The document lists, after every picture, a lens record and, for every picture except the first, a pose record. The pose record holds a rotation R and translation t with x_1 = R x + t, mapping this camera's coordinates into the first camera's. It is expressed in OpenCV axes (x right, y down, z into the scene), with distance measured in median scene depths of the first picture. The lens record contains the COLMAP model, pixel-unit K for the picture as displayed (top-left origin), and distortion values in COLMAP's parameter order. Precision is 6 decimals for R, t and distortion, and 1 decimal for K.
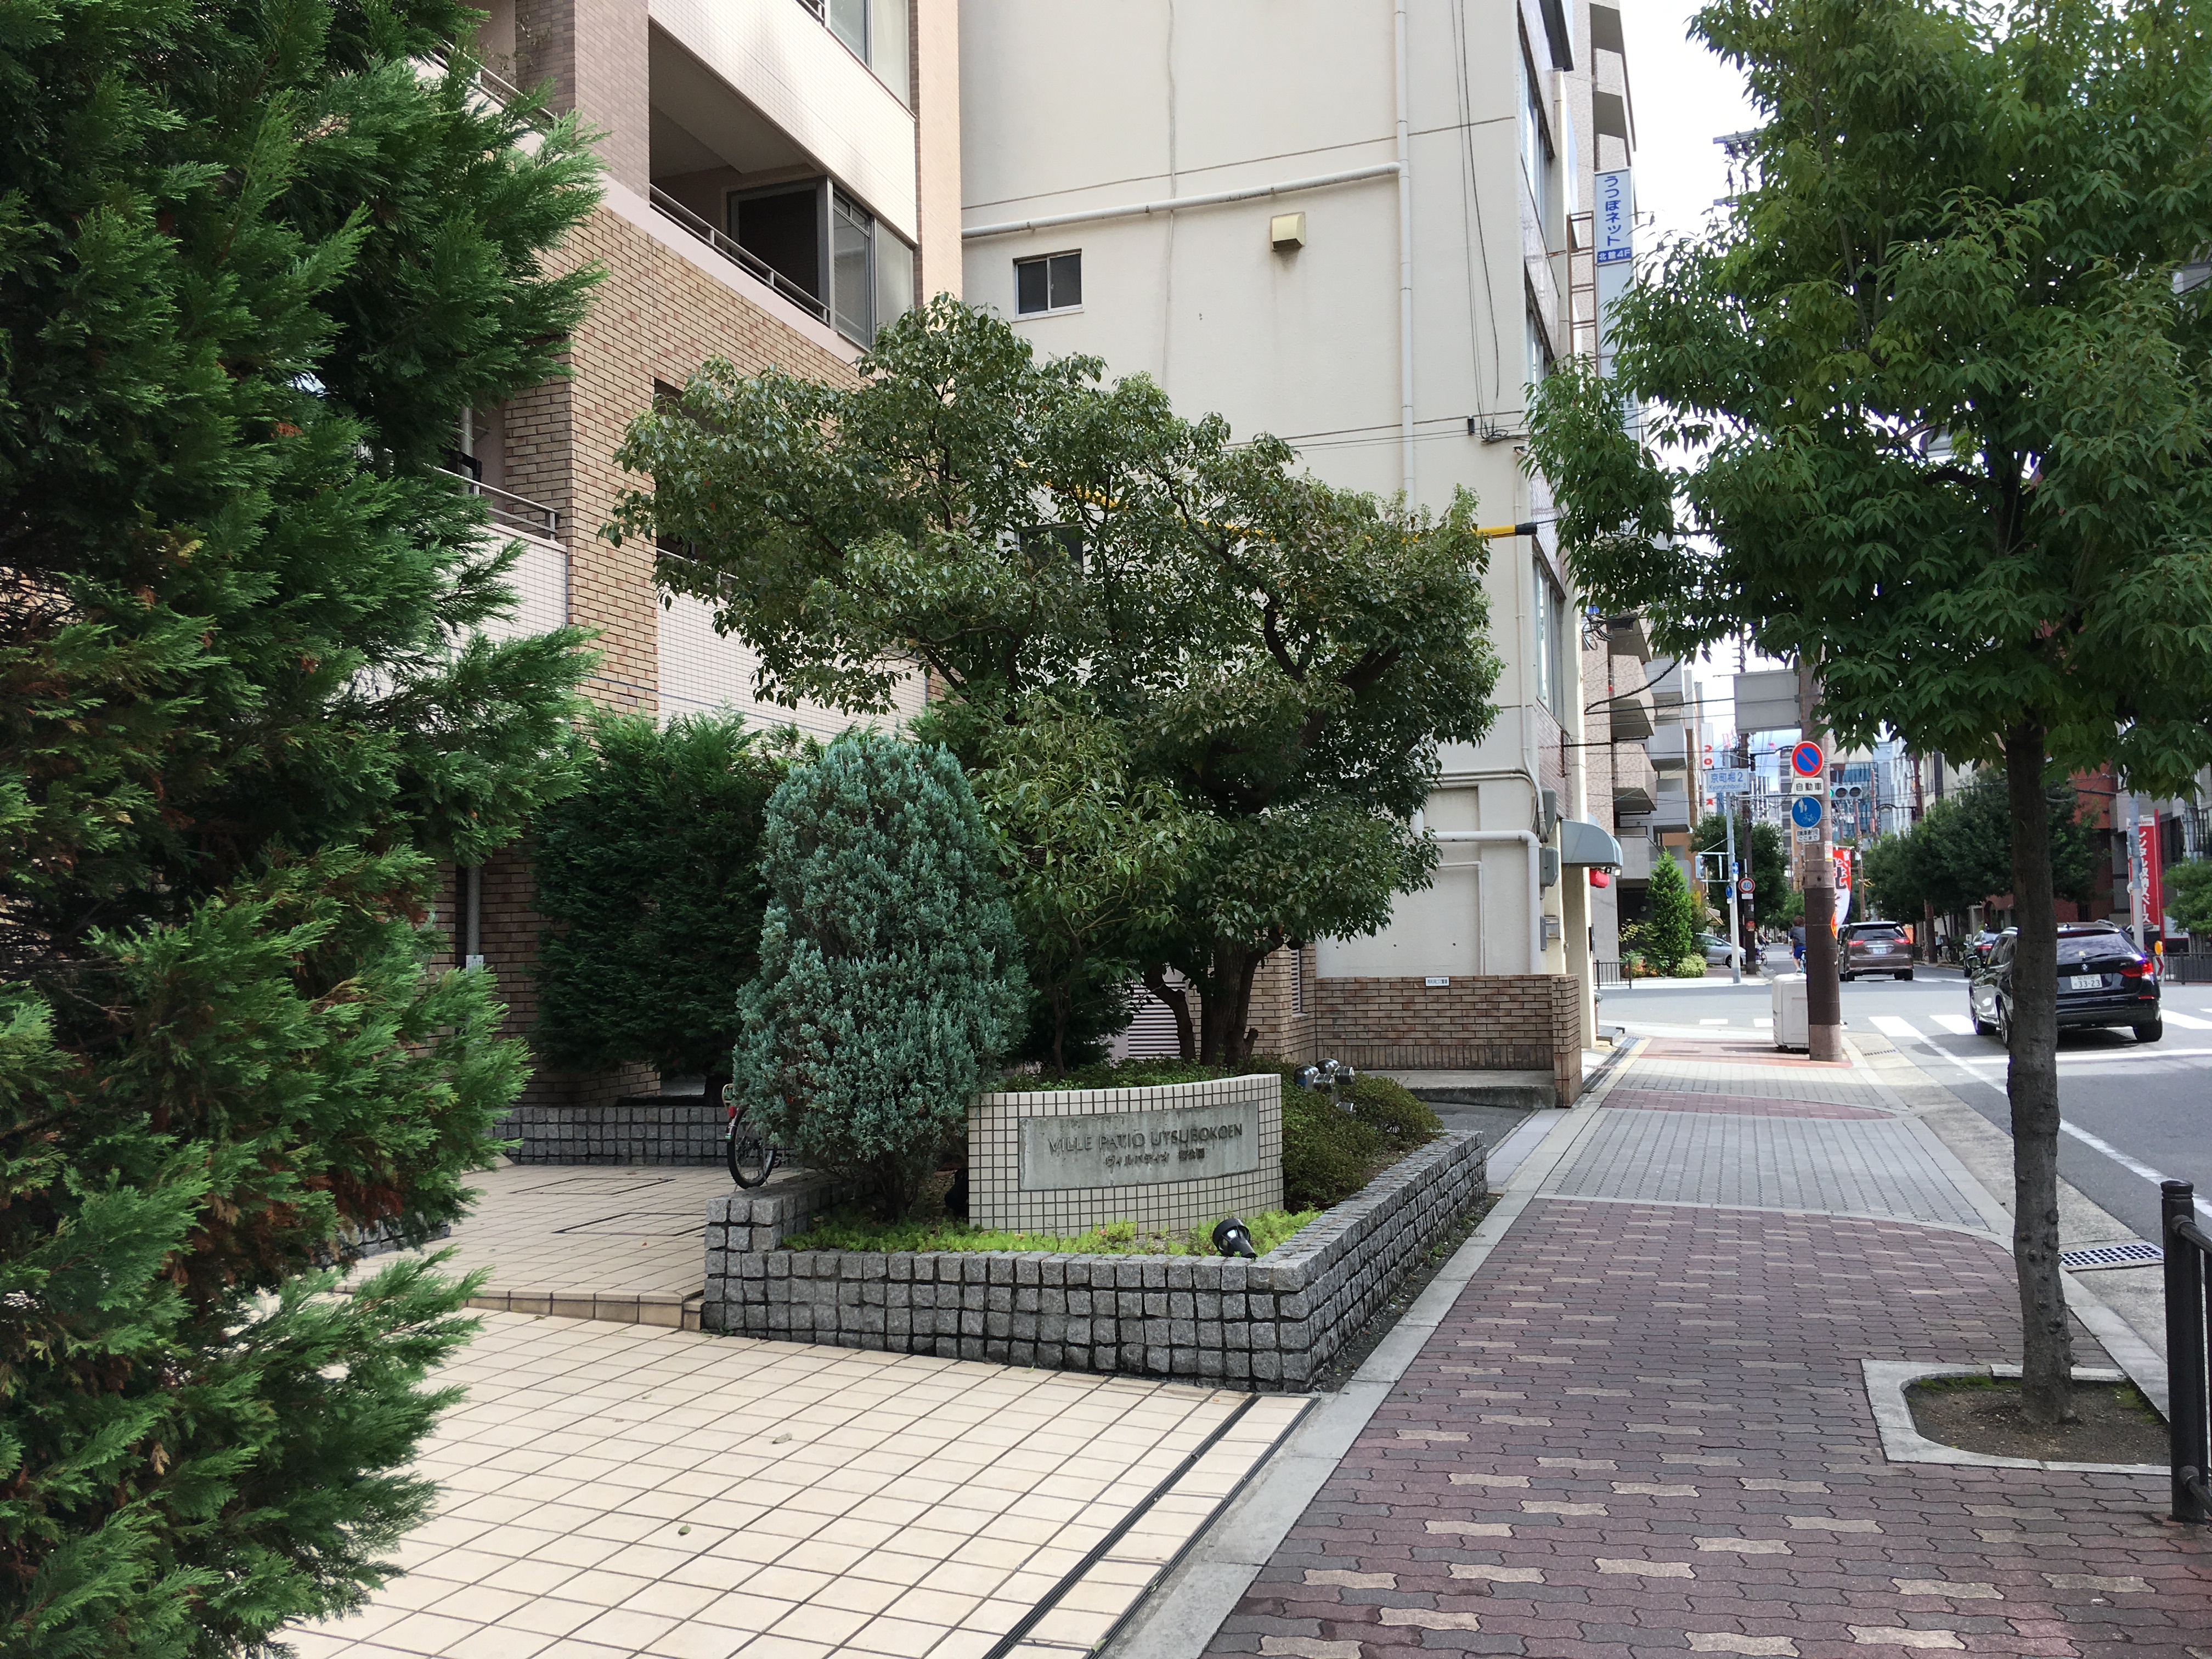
lens RADIAL K [[1838.9, 0, 1106.0], [0, 1838.9, 829.5], [0, 0, 1]] dist [0.133157, -0.218773]
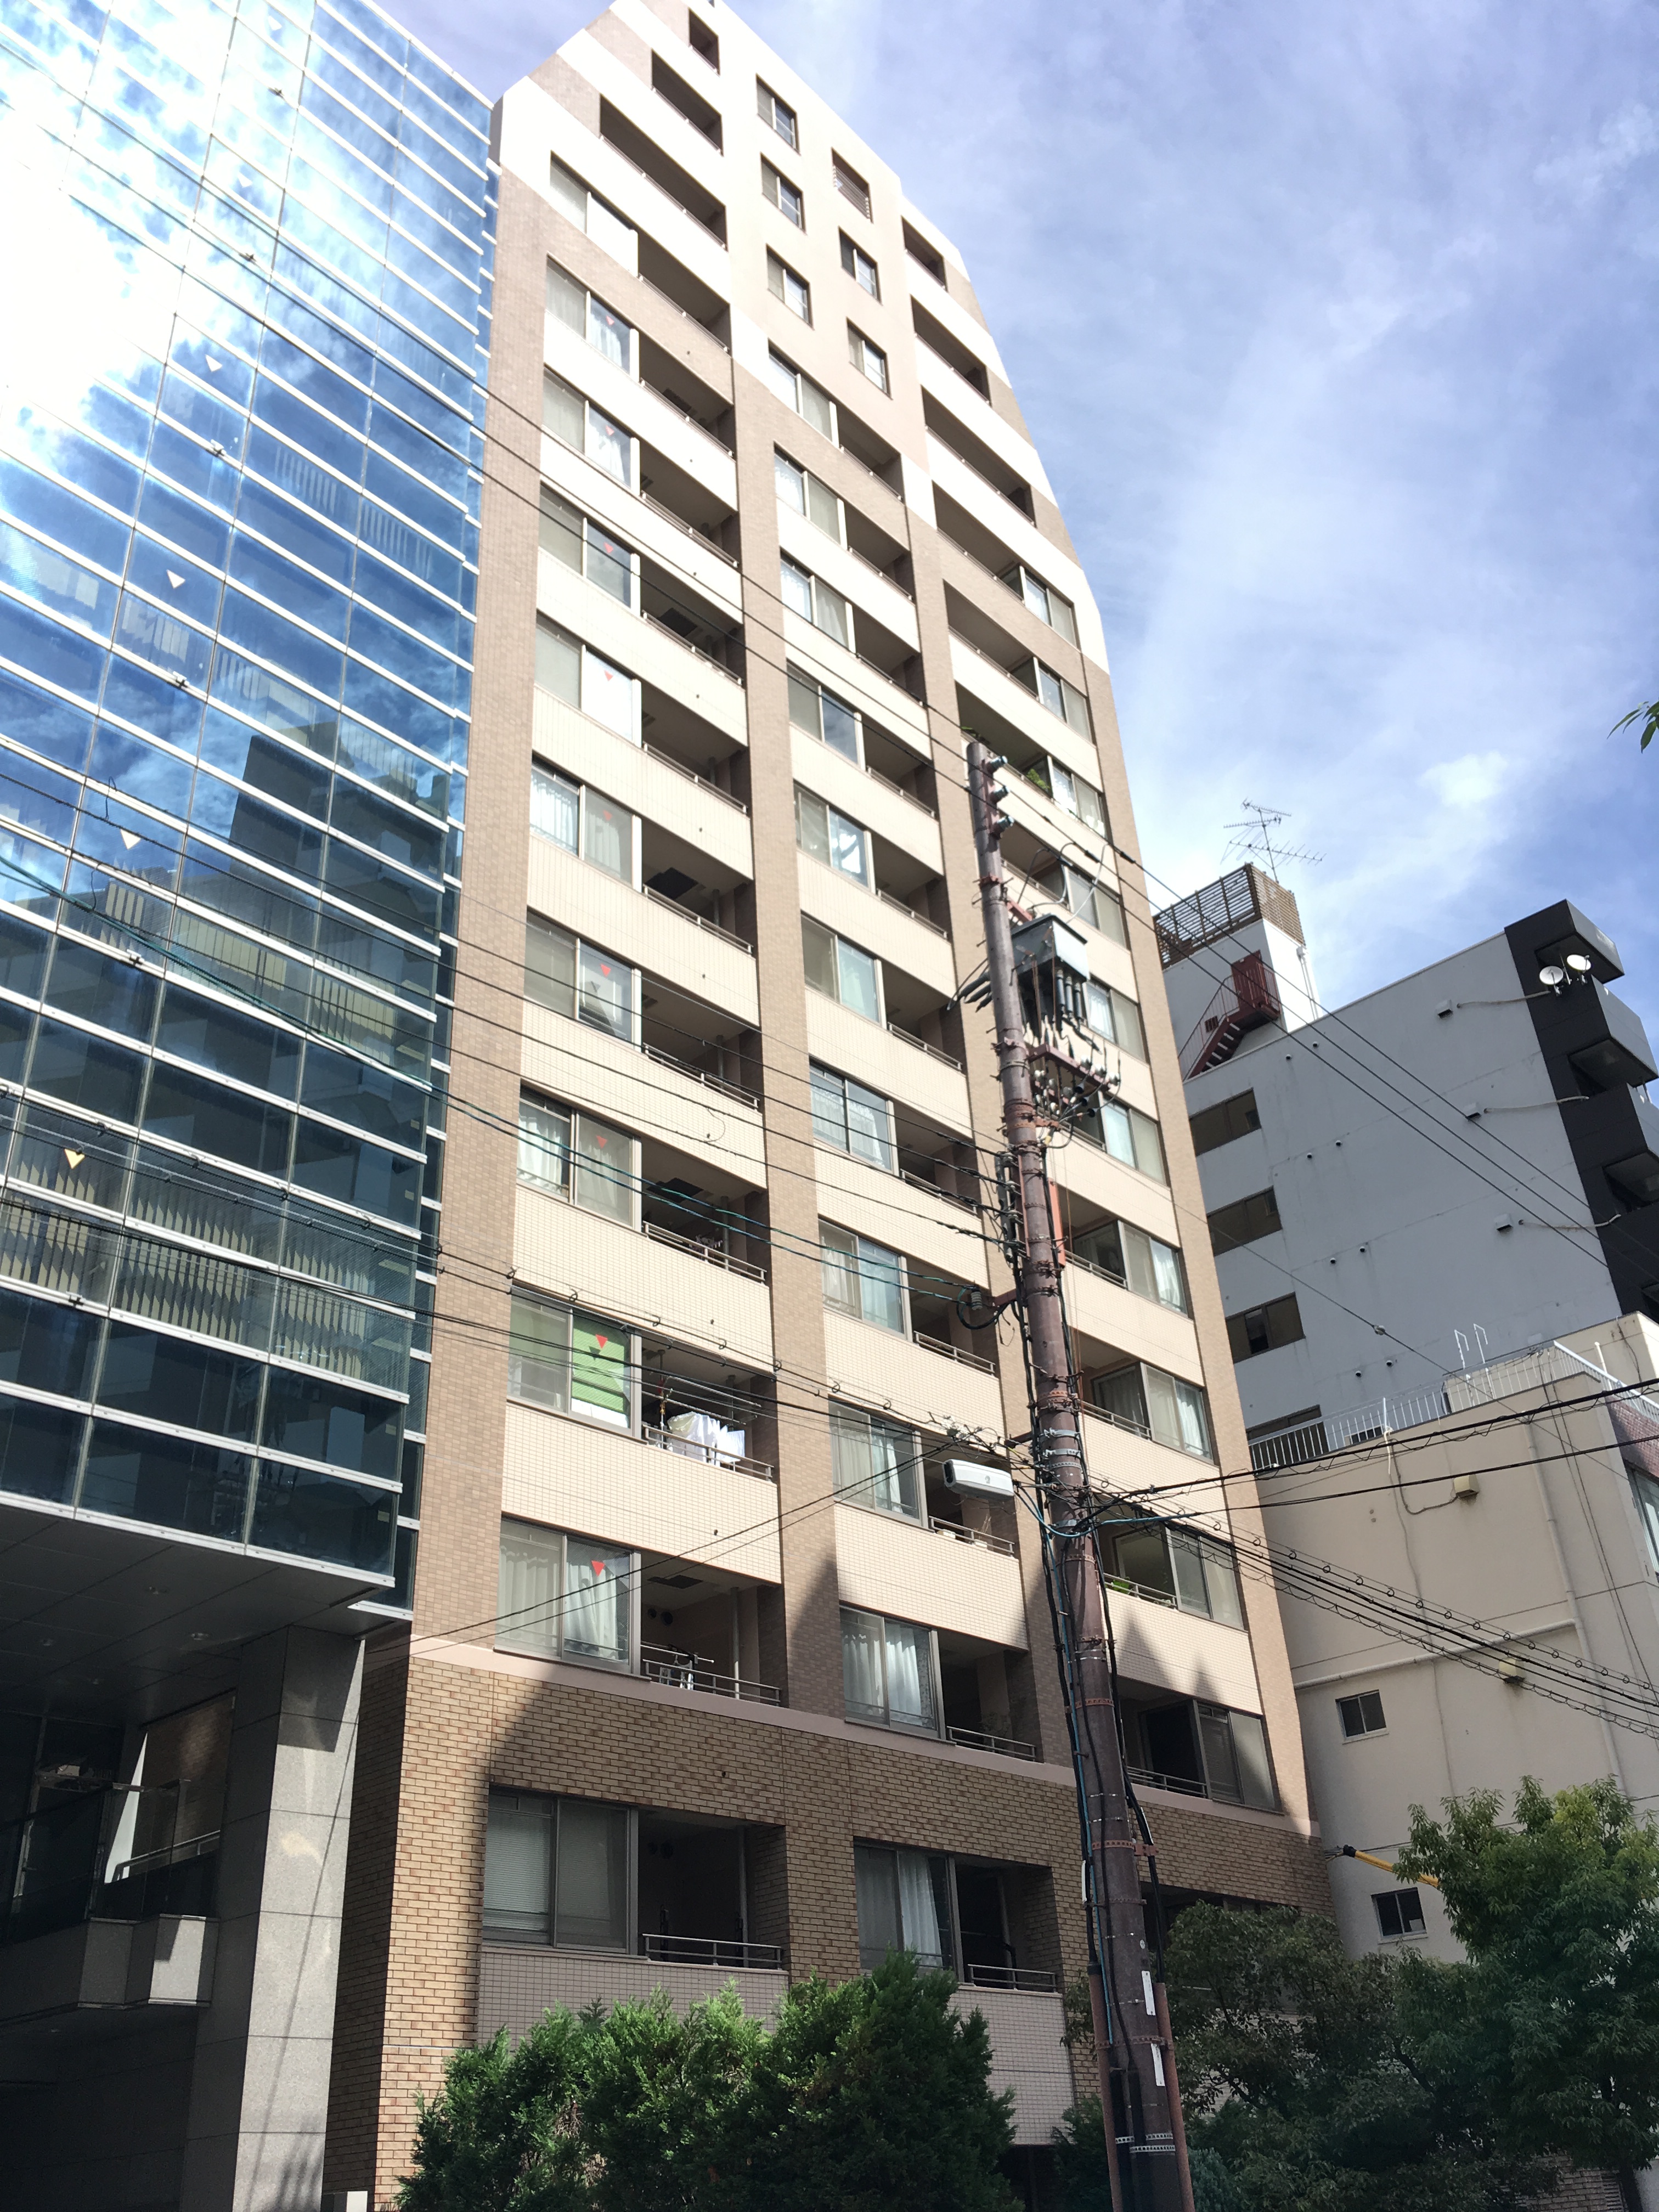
lens RADIAL K [[1838.9, 0, 829.5], [0, 1838.9, 1106.0], [0, 0, 1]] dist [0.133157, -0.218773]
pose [[0.905284, -0.239941, -0.350557, 0.235822], [0.053193, 0.882744, -0.466834, -0.049849], [0.421464, 0.403970, 0.811897, -0.621219]]
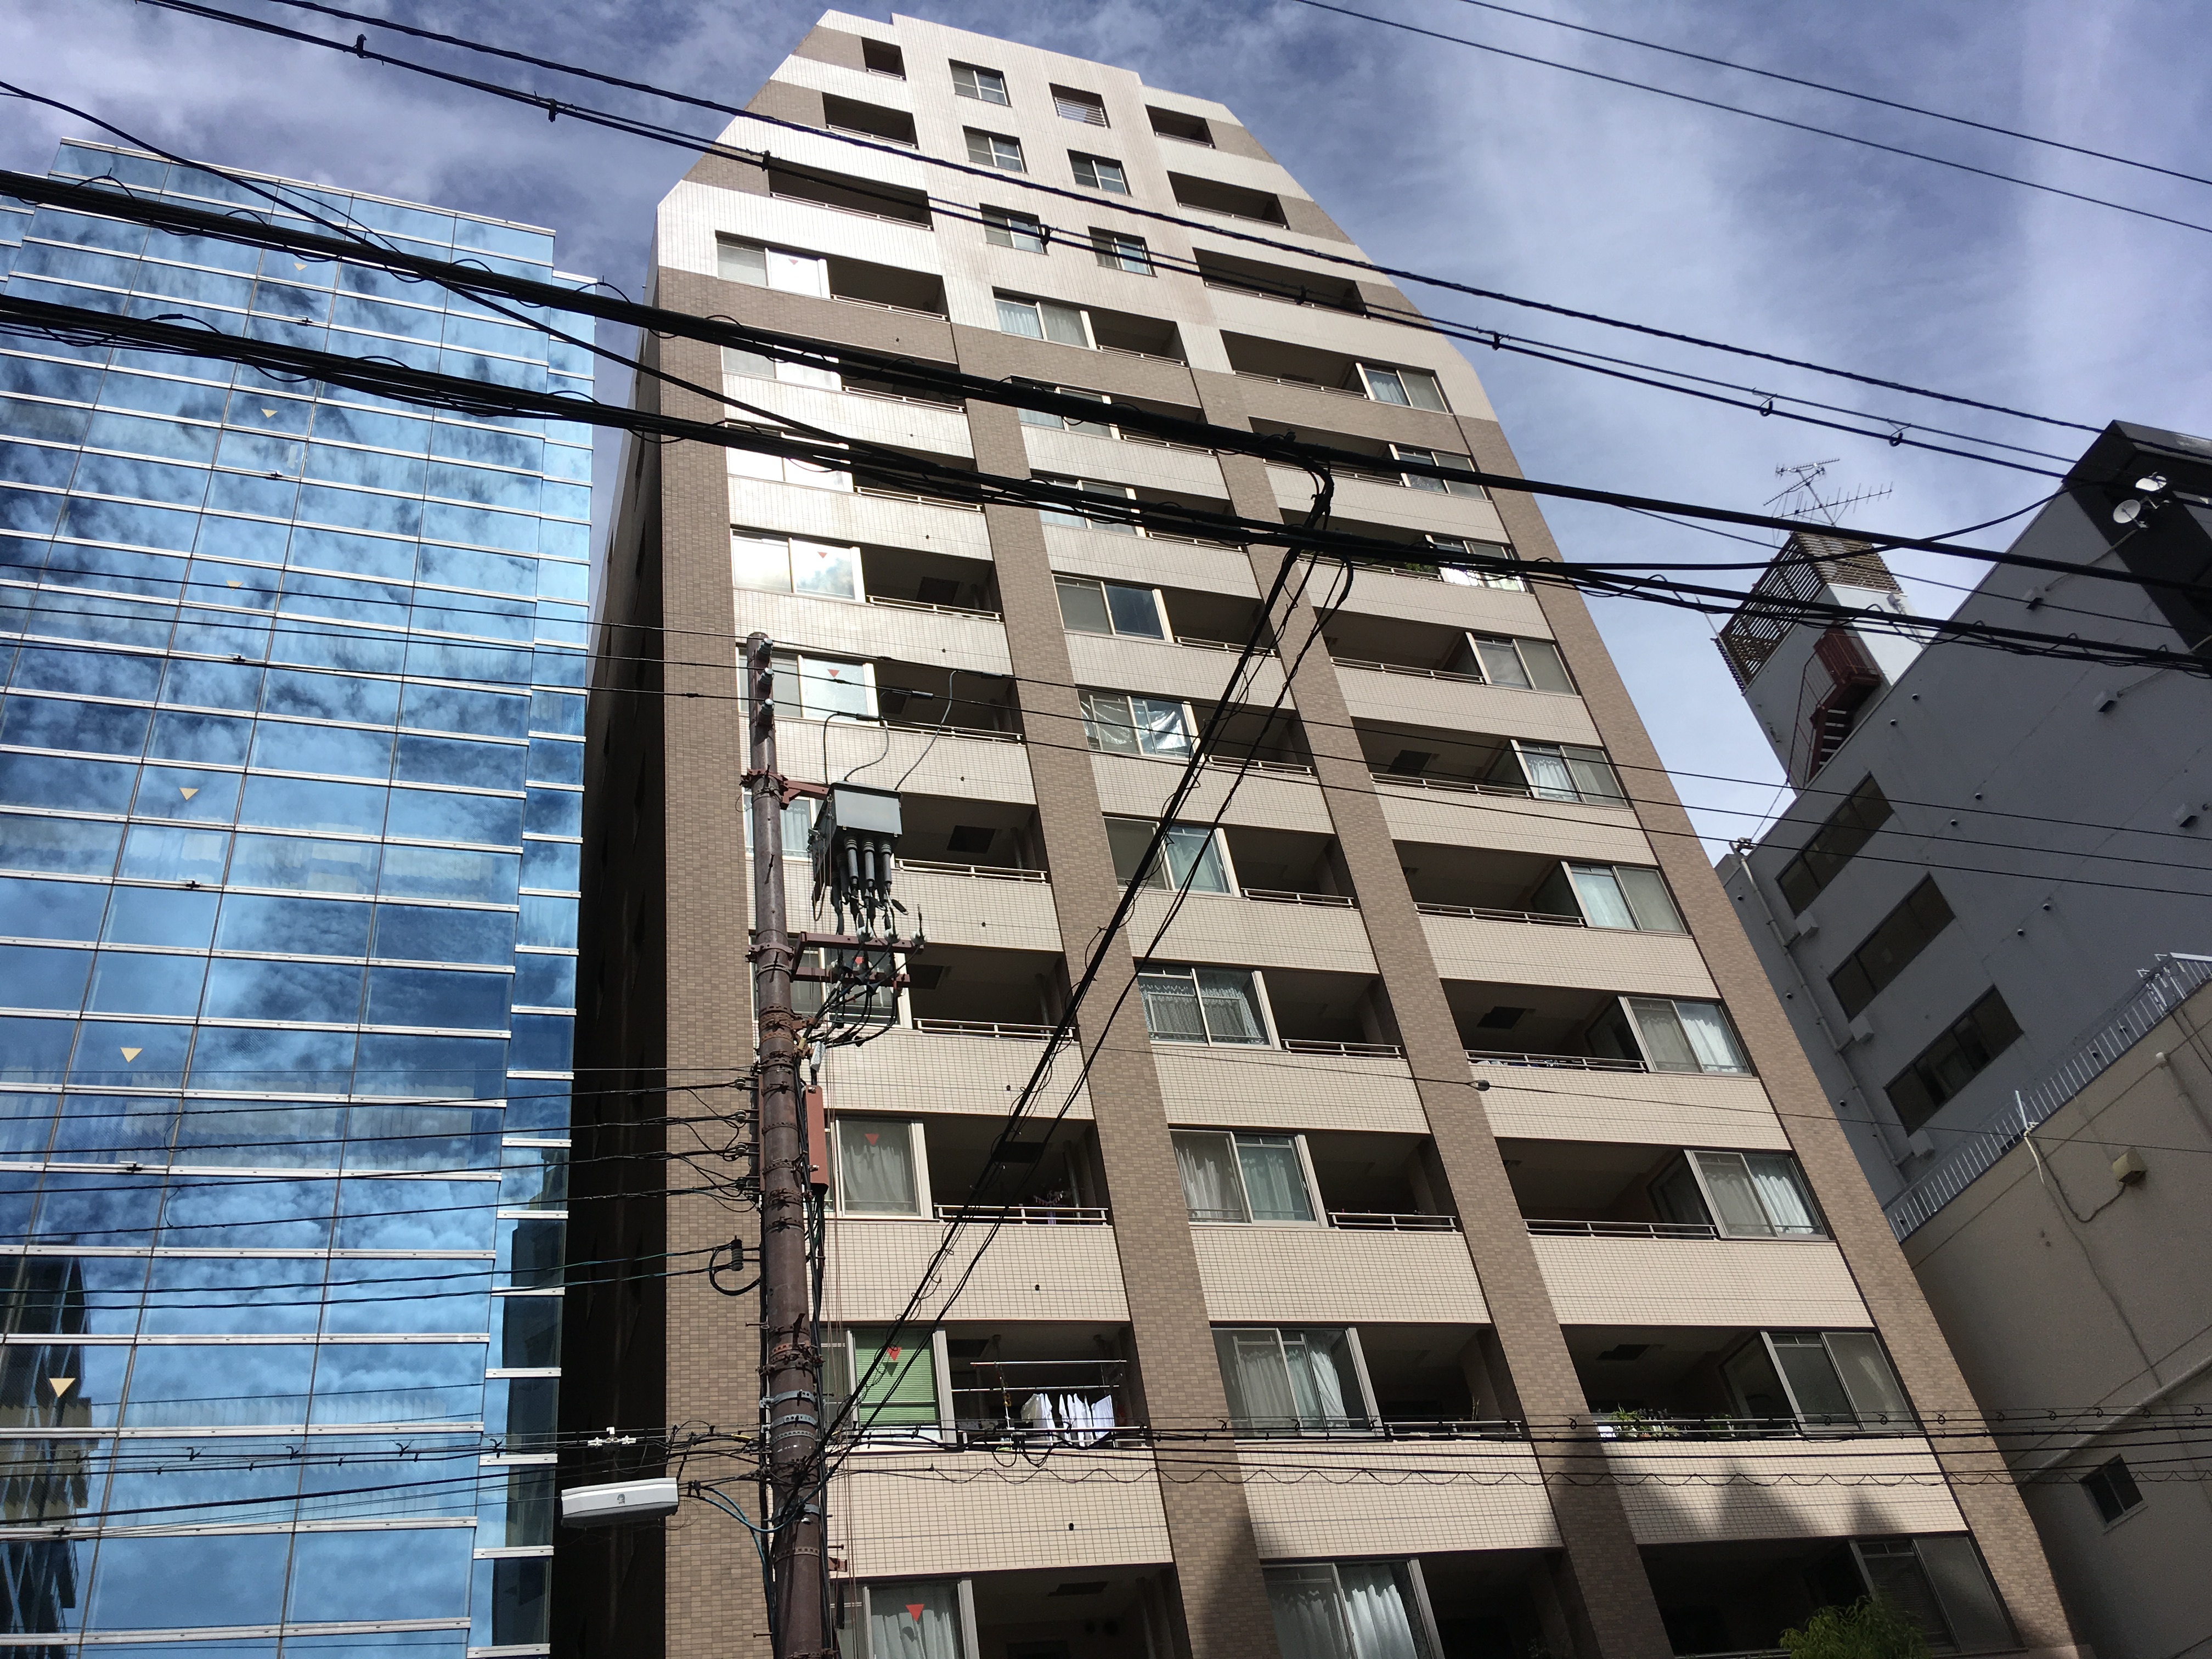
lens RADIAL K [[1838.9, 0, 1106.0], [0, 1838.9, 829.5], [0, 0, 1]] dist [0.133157, -0.218773]
pose [[0.592460, -0.579167, -0.559961, 0.513425], [0.191565, 0.776432, -0.600380, -0.035460], [0.782492, 0.248432, 0.570953, -0.273068]]
